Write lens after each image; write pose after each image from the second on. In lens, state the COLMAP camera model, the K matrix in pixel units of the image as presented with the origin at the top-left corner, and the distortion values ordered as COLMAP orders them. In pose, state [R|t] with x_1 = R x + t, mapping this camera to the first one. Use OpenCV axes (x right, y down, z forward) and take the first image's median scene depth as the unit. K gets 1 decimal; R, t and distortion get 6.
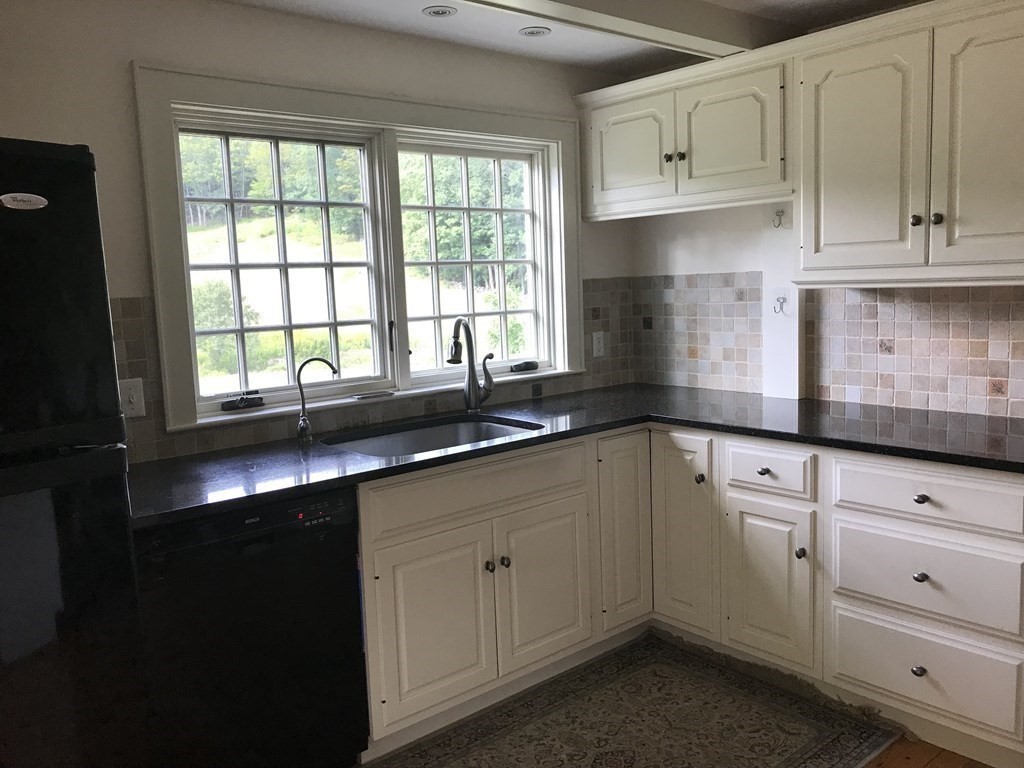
lens RADIAL K [[843.3, 0, 512.0], [0, 843.3, 384.0], [0, 0, 1]] dist [0.017843, -0.006244]
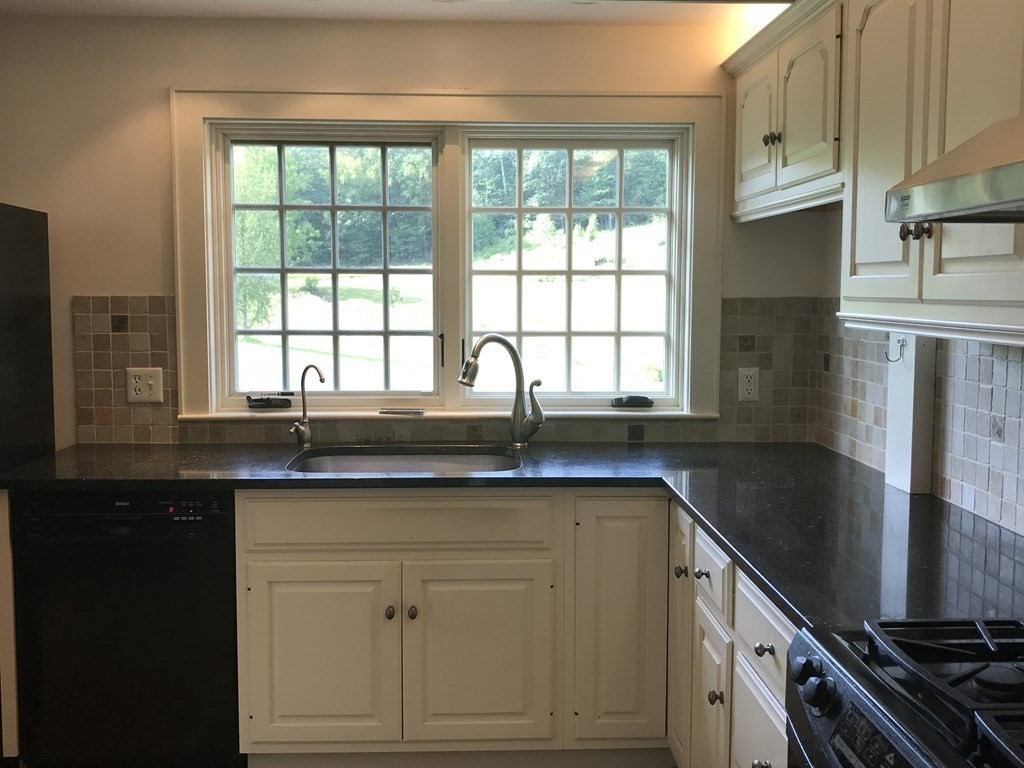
lens RADIAL K [[1039.9, 0, 512.0], [0, 1039.9, 384.0], [0, 0, 1]] dist [0.018601, 0.005184]
pose [[0.775946, 0.097413, -0.623233, 0.620169], [-0.108997, 0.993848, 0.019637, -0.050936], [0.621312, 0.052693, 0.781790, 0.167289]]
